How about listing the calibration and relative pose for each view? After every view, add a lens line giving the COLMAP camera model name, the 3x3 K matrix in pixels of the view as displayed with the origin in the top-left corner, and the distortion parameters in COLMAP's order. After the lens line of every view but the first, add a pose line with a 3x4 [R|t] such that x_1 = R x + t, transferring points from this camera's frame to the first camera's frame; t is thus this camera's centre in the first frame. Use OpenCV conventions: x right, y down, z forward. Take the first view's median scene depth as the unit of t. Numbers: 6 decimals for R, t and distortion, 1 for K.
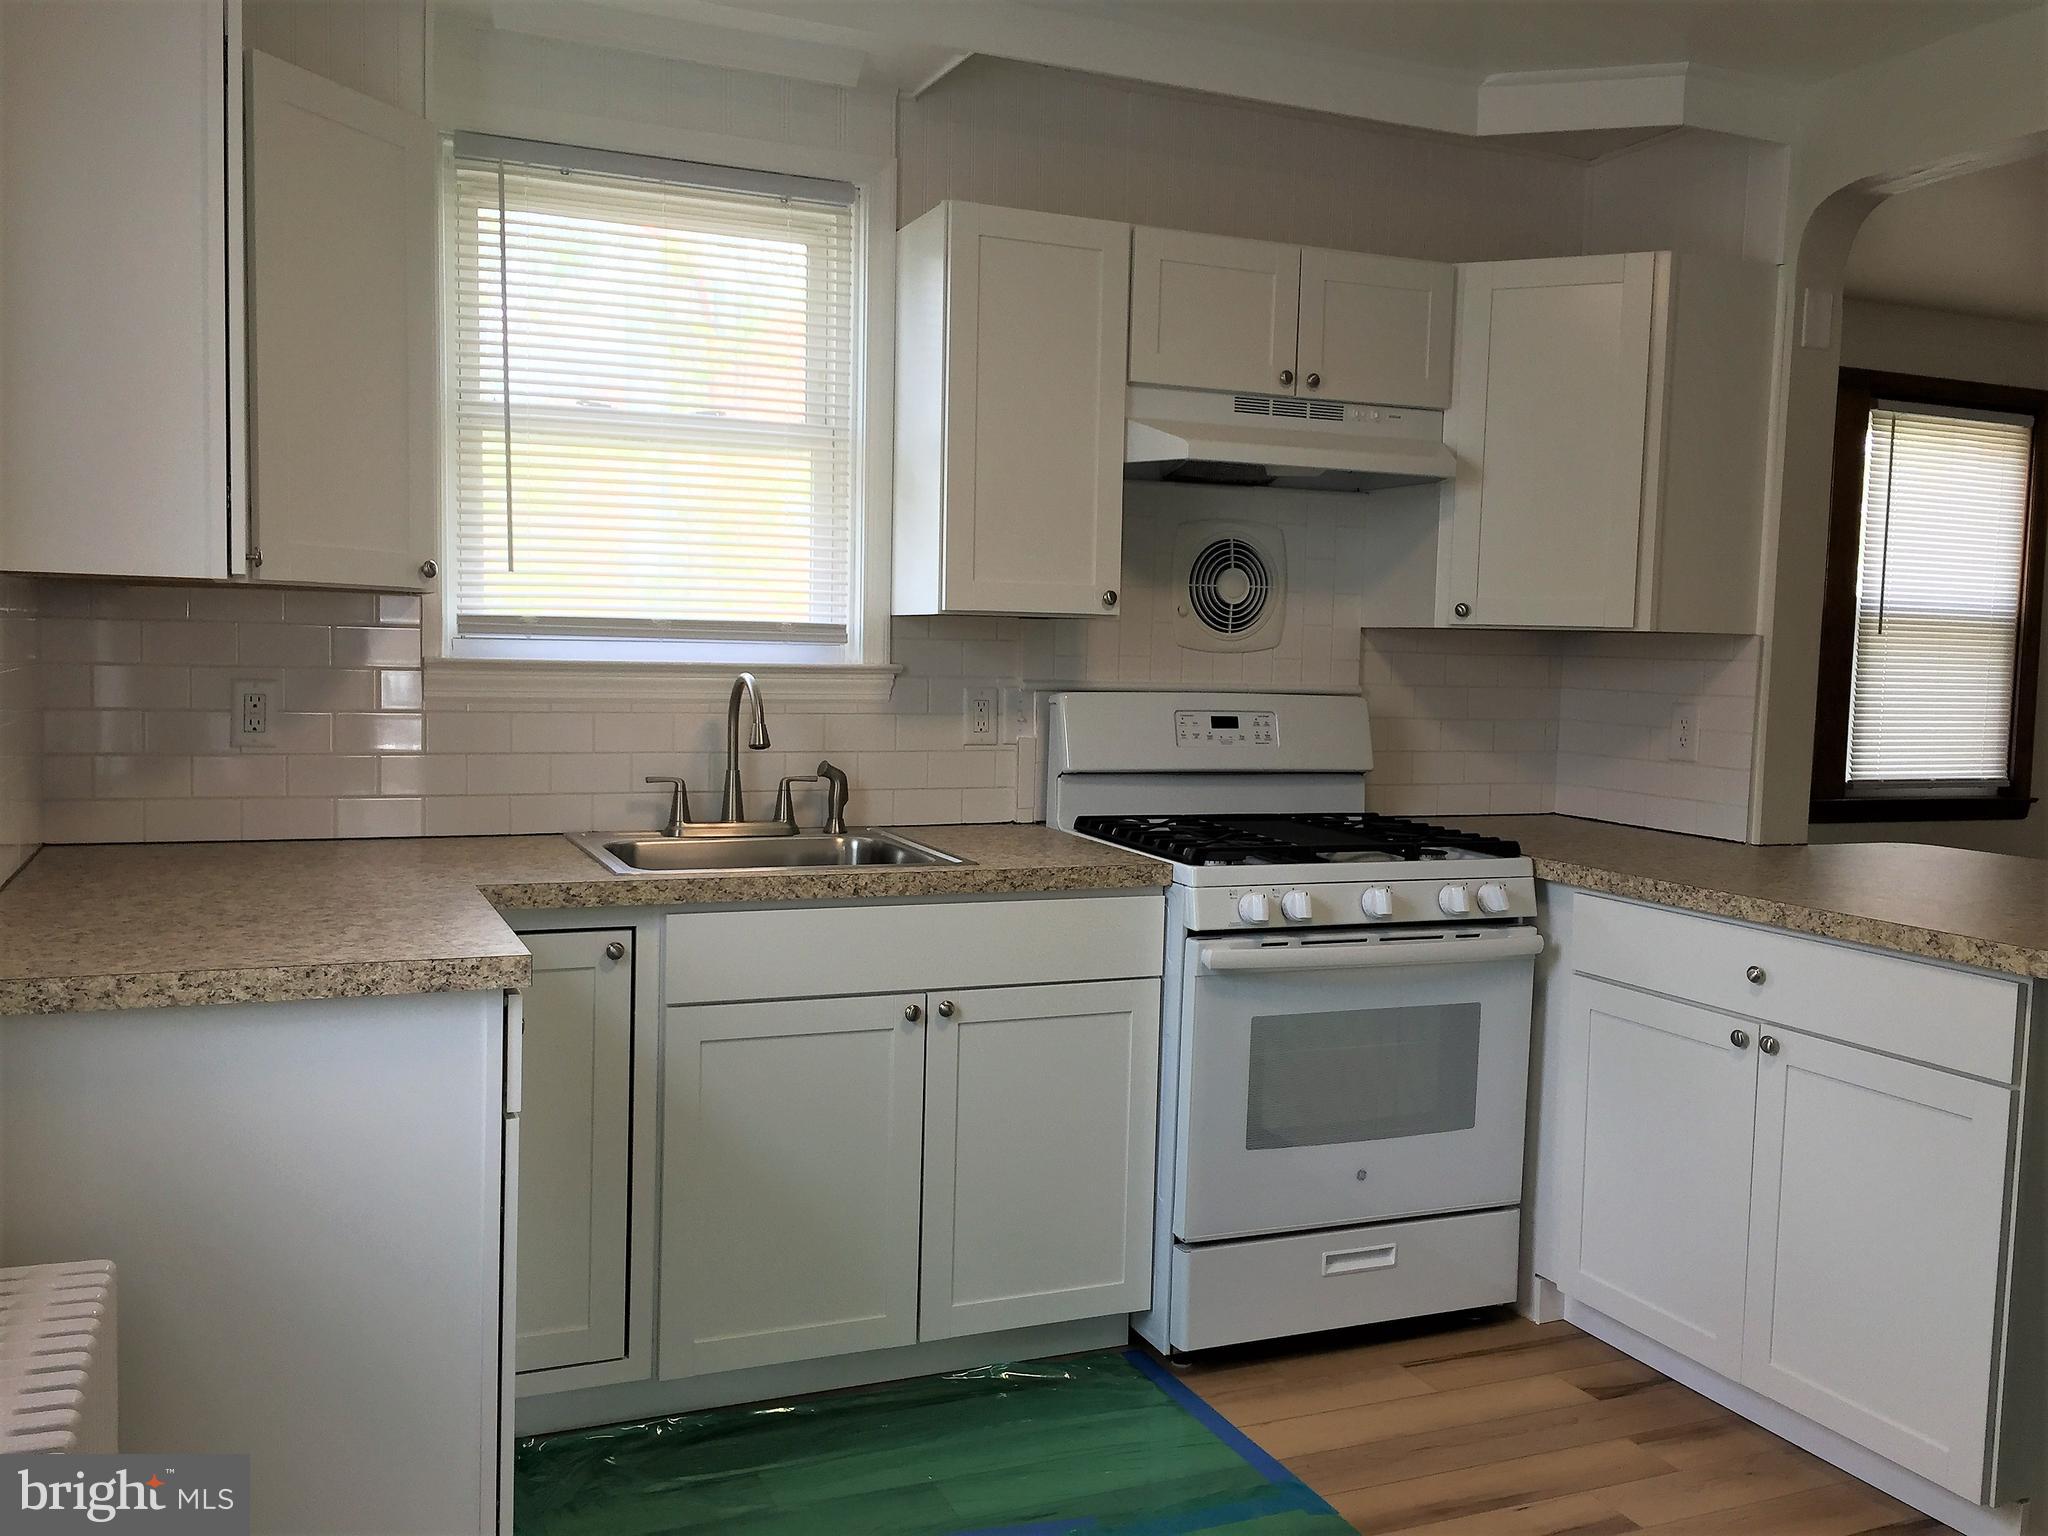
lens RADIAL K [[1813.3, 0, 948.3], [0, 1813.3, 766.7], [0, 0, 1]] dist [0.046154, -0.016250]
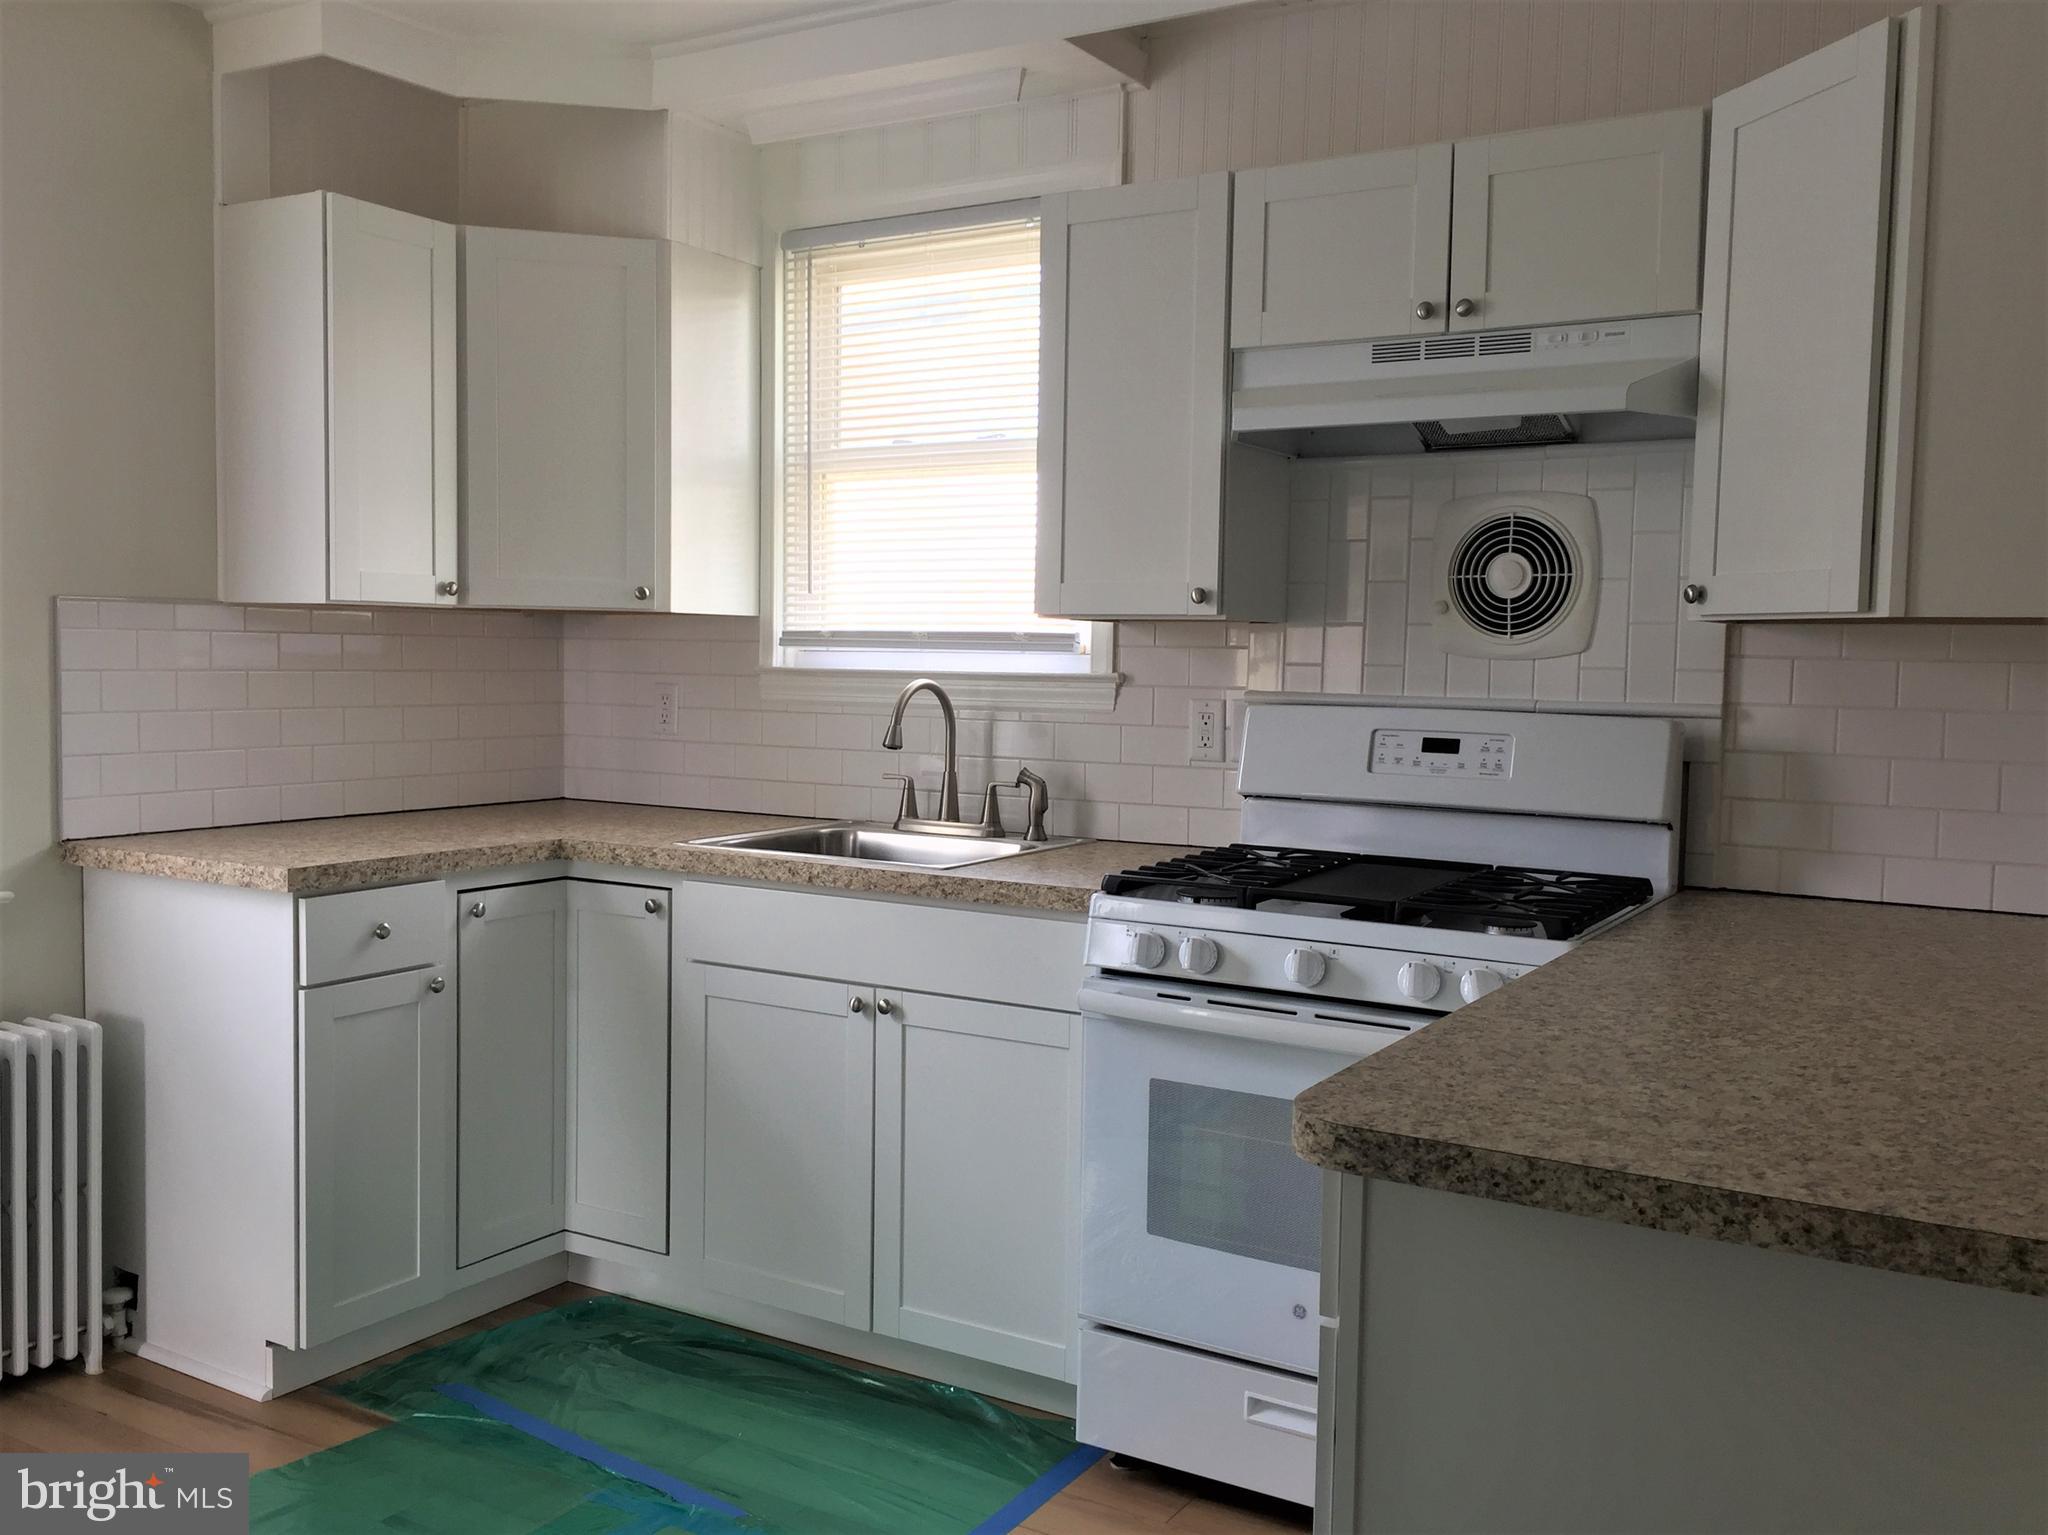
lens RADIAL K [[1813.3, 0, 1015.8], [0, 1813.3, 768.5], [0, 0, 1]] dist [0.046154, -0.016250]
pose [[0.572447, 0.039175, -0.819005, 0.744760], [-0.061026, 0.998123, 0.005088, -0.007349], [0.817667, 0.047068, 0.573764, 0.407081]]
